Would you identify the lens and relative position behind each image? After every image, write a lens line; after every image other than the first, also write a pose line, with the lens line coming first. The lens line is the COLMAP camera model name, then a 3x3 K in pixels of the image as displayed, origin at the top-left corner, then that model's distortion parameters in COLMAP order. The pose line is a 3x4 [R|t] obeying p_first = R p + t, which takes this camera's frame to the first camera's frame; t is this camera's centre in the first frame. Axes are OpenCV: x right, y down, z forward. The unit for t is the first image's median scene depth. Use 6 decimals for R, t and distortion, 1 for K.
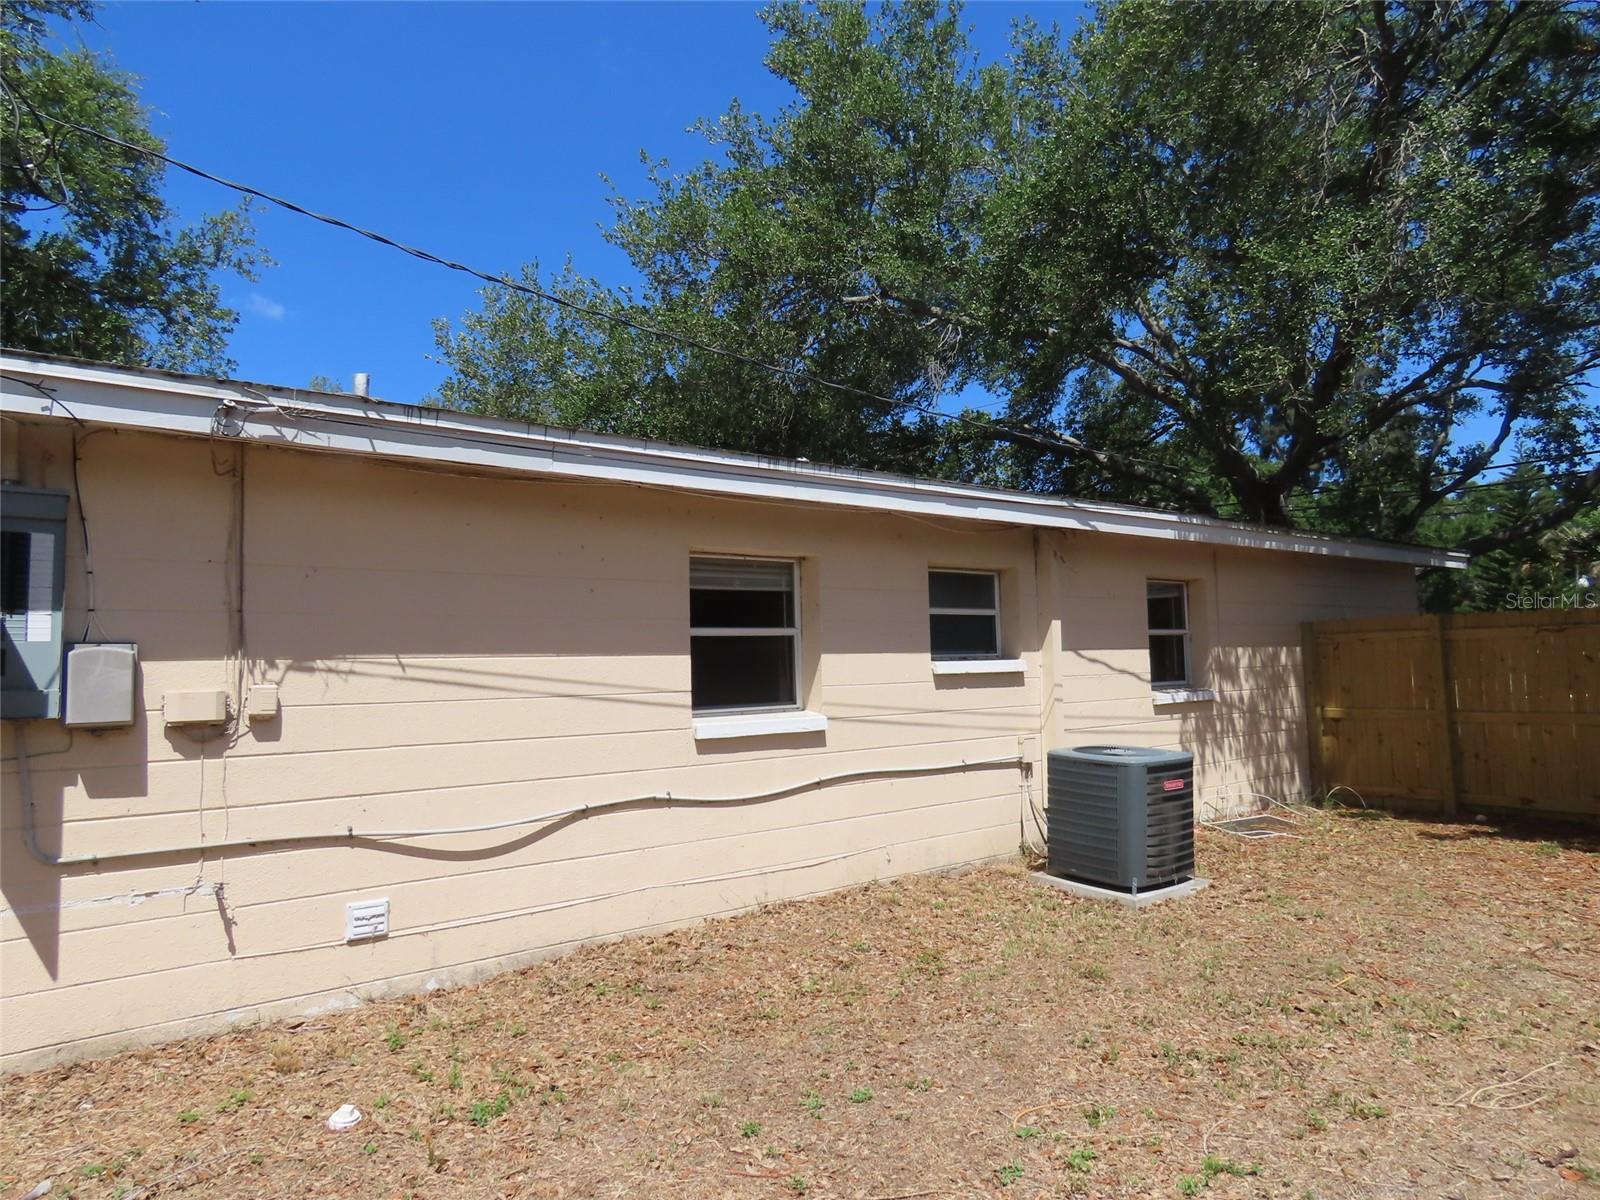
lens RADIAL K [[1011.3, 0, 793.9], [0, 1011.3, 598.0], [0, 0, 1]] dist [0.001568, -0.002477]
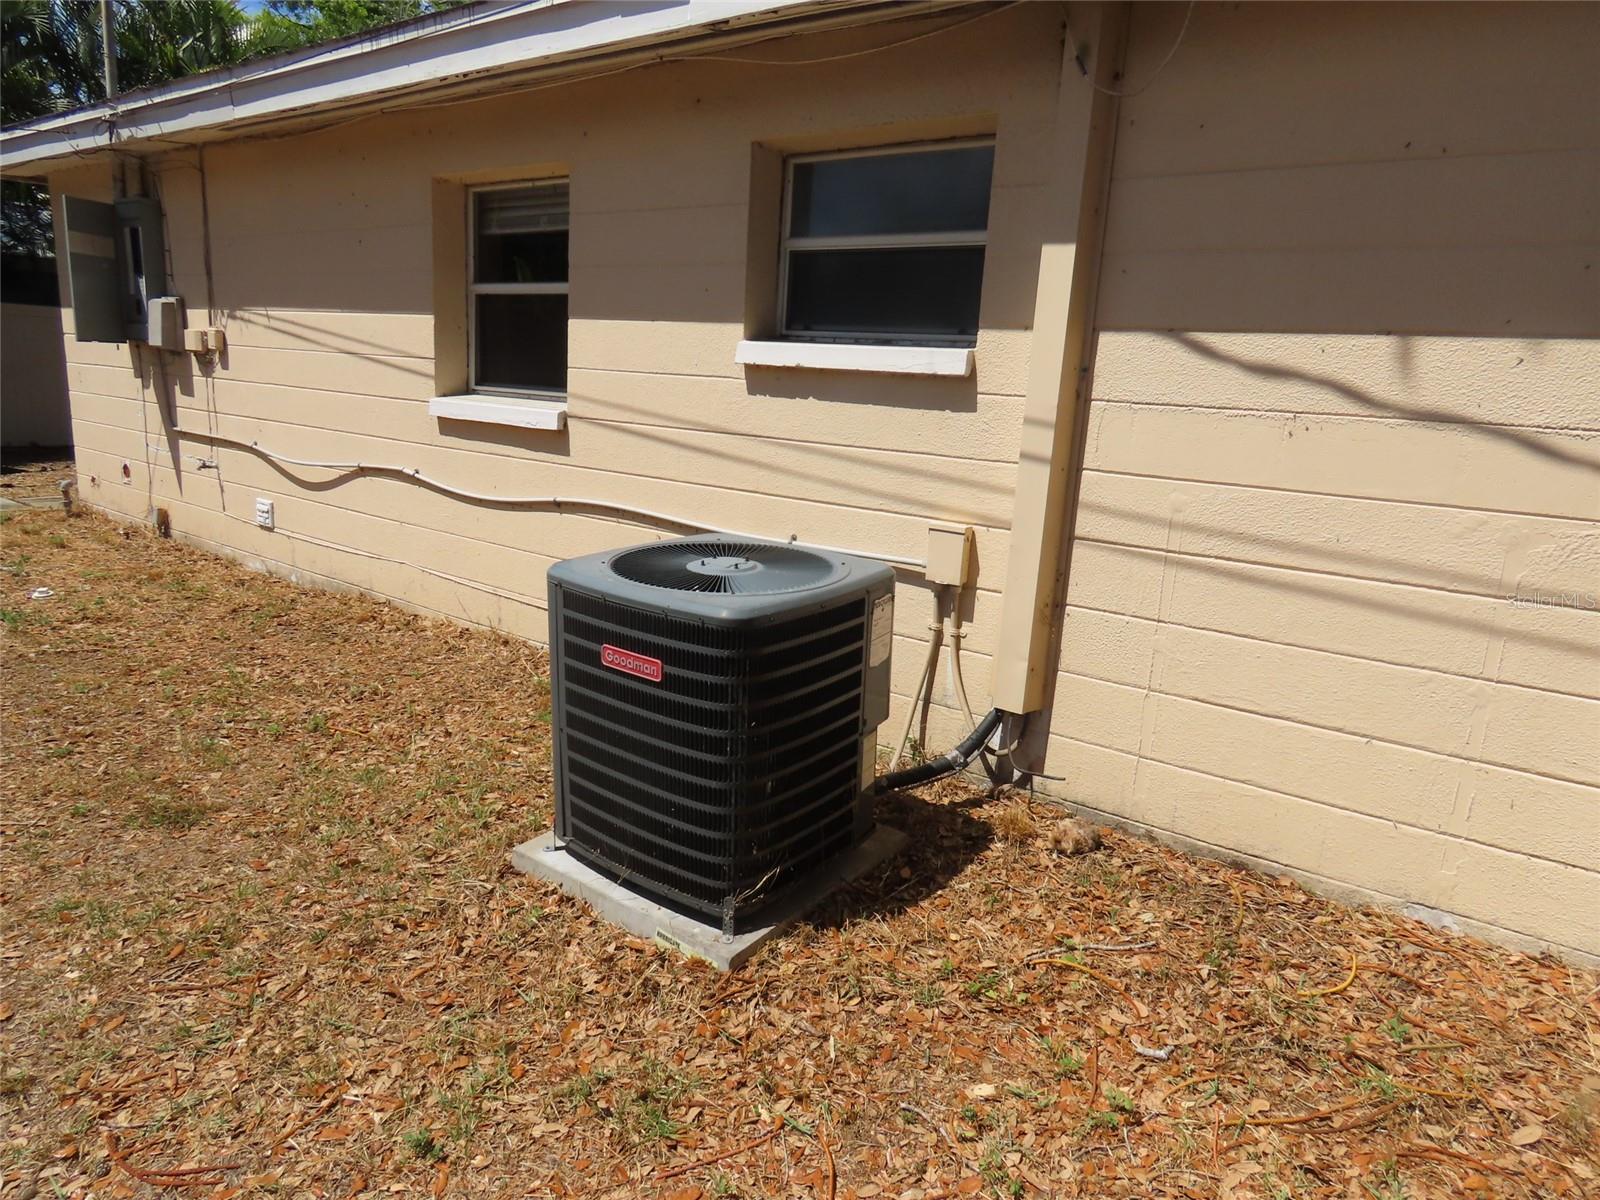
lens RADIAL K [[1011.3, 0, 793.9], [0, 1011.3, 598.0], [0, 0, 1]] dist [0.001568, -0.002477]
pose [[0.249002, 0.236514, -0.939180, 0.817899], [-0.007677, 0.970175, 0.242284, 0.078178], [0.968472, -0.053119, 0.243391, 1.065282]]
